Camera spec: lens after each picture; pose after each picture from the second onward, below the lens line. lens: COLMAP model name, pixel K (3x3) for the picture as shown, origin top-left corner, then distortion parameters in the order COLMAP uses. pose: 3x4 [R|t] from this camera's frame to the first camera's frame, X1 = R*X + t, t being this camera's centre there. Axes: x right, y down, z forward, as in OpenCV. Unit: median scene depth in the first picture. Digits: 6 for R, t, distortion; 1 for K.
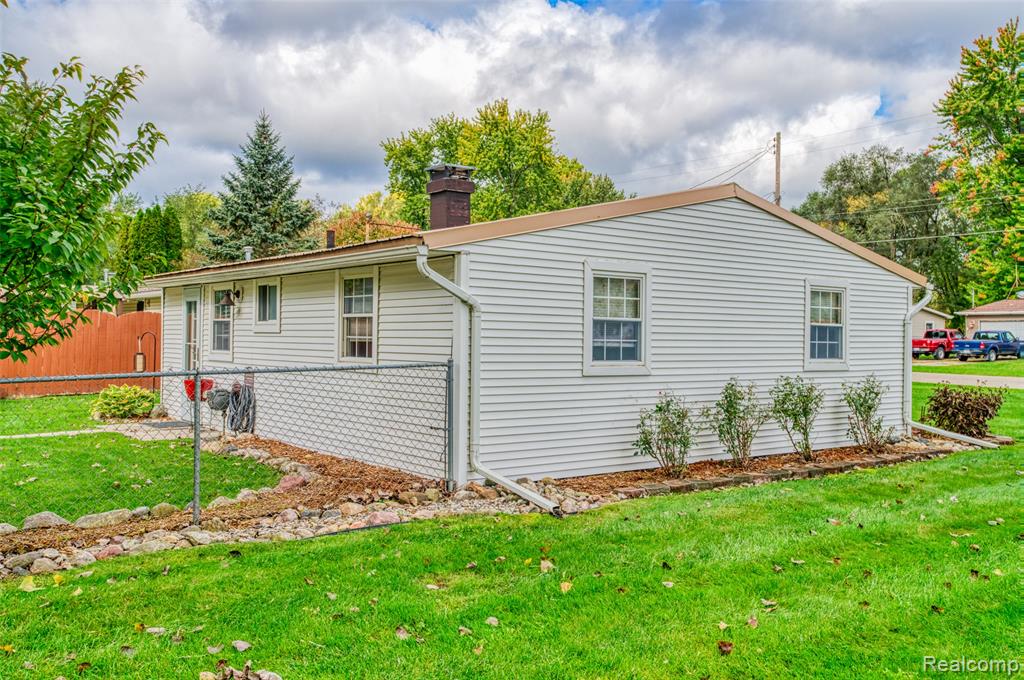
lens RADIAL K [[903.2, 0, 512.0], [0, 903.2, 340.0], [0, 0, 1]] dist [0.050123, 0.002388]
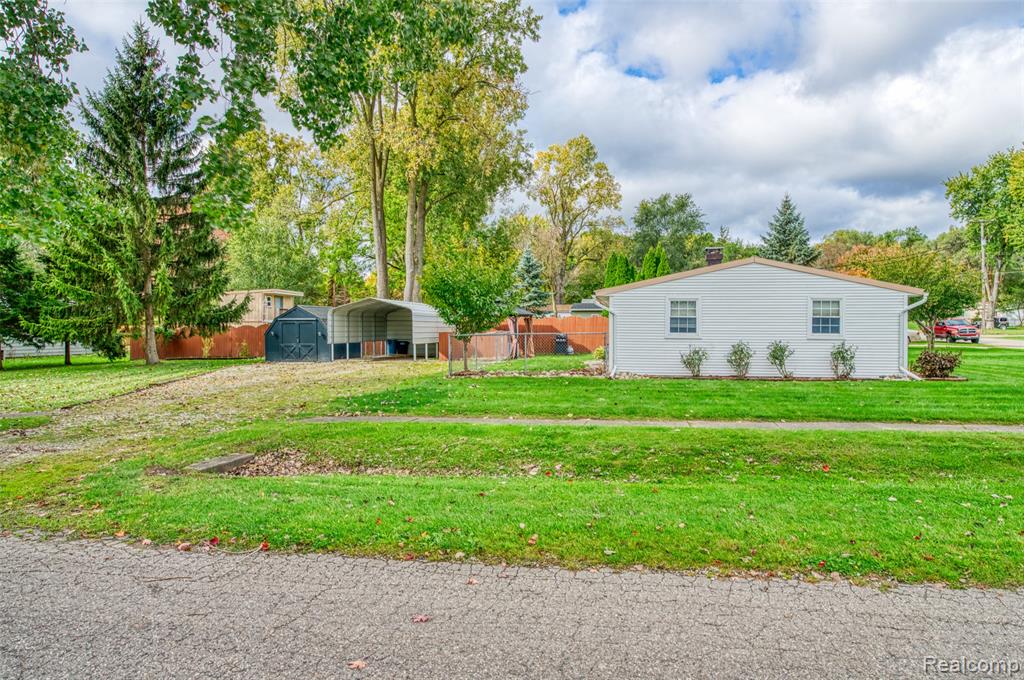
lens RADIAL K [[646.9, 0, 537.3], [0, 646.9, 336.8], [0, 0, 1]] dist [-0.037542, 0.028530]
pose [[0.686571, 0.001890, -0.727061, 0.695517], [0.000708, 0.999994, 0.003267, 0.016360], [0.727063, -0.002758, 0.686565, -0.338682]]
